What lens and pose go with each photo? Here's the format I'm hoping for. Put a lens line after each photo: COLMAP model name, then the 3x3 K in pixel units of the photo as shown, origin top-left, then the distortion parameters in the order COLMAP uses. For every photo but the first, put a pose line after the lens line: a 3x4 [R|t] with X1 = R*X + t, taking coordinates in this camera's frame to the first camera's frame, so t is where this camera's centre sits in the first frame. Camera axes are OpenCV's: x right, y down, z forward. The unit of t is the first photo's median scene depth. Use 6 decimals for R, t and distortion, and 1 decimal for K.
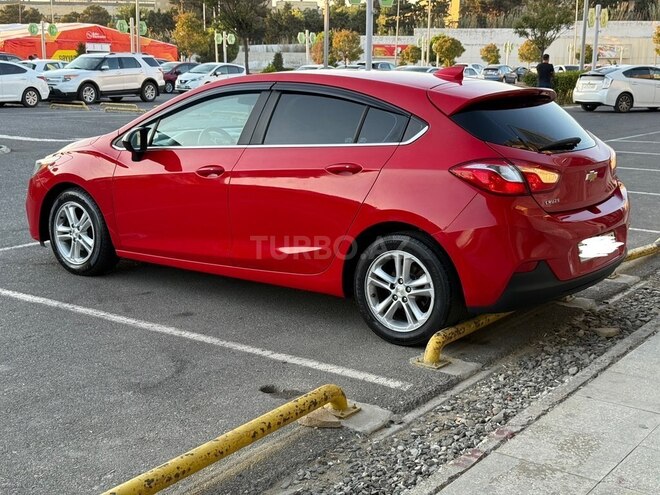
lens RADIAL K [[932.2, 0, 330.8], [0, 932.2, 258.8], [0, 0, 1]] dist [0.139344, -0.184521]
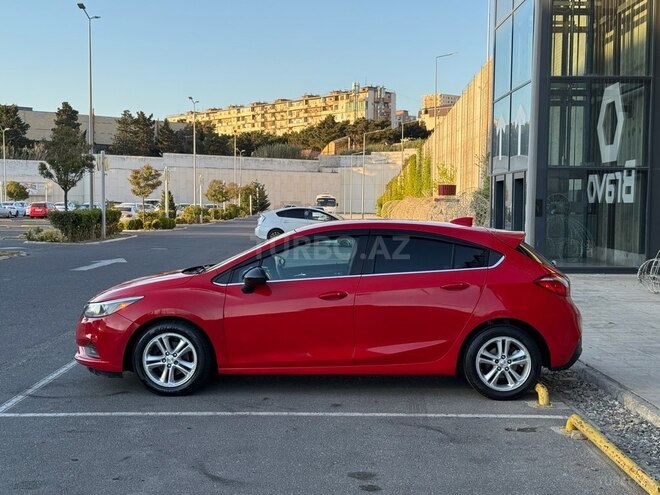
lens RADIAL K [[932.2, 0, 330.8], [0, 932.2, 258.8], [0, 0, 1]] dist [0.139344, -0.184521]
pose [[0.807817, -0.037669, 0.588228, -0.950428], [0.119548, 0.987685, -0.100927, -0.012241], [-0.577183, 0.151853, 0.802372, -0.076966]]
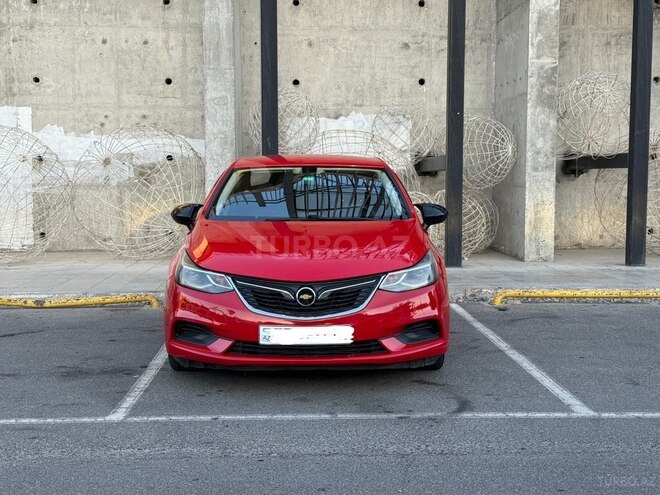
lens RADIAL K [[932.2, 0, 330.8], [0, 932.2, 258.8], [0, 0, 1]] dist [0.139344, -0.184521]
pose [[-0.612702, -0.078993, 0.786356, -1.136018], [0.158989, 0.962331, 0.220549, -0.379124], [-0.774157, 0.260153, -0.577063, 1.941428]]
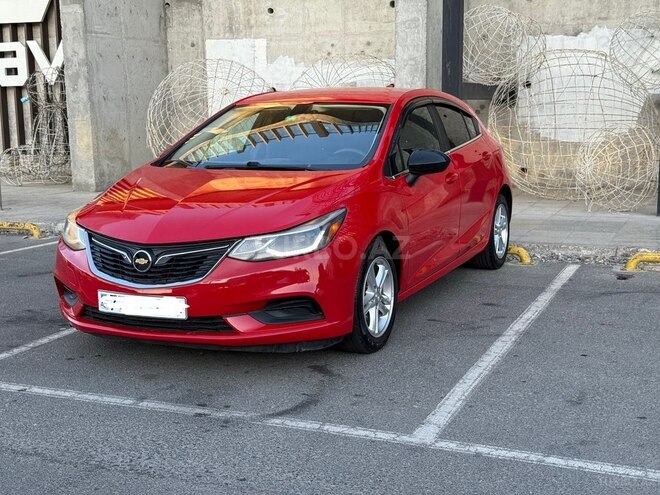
lens RADIAL K [[932.2, 0, 330.8], [0, 932.2, 258.8], [0, 0, 1]] dist [0.139344, -0.184521]
pose [[-0.219521, -0.169082, 0.960844, -1.204869], [0.211528, 0.953191, 0.216062, -0.279907], [-0.952401, 0.250675, -0.173480, 1.400126]]
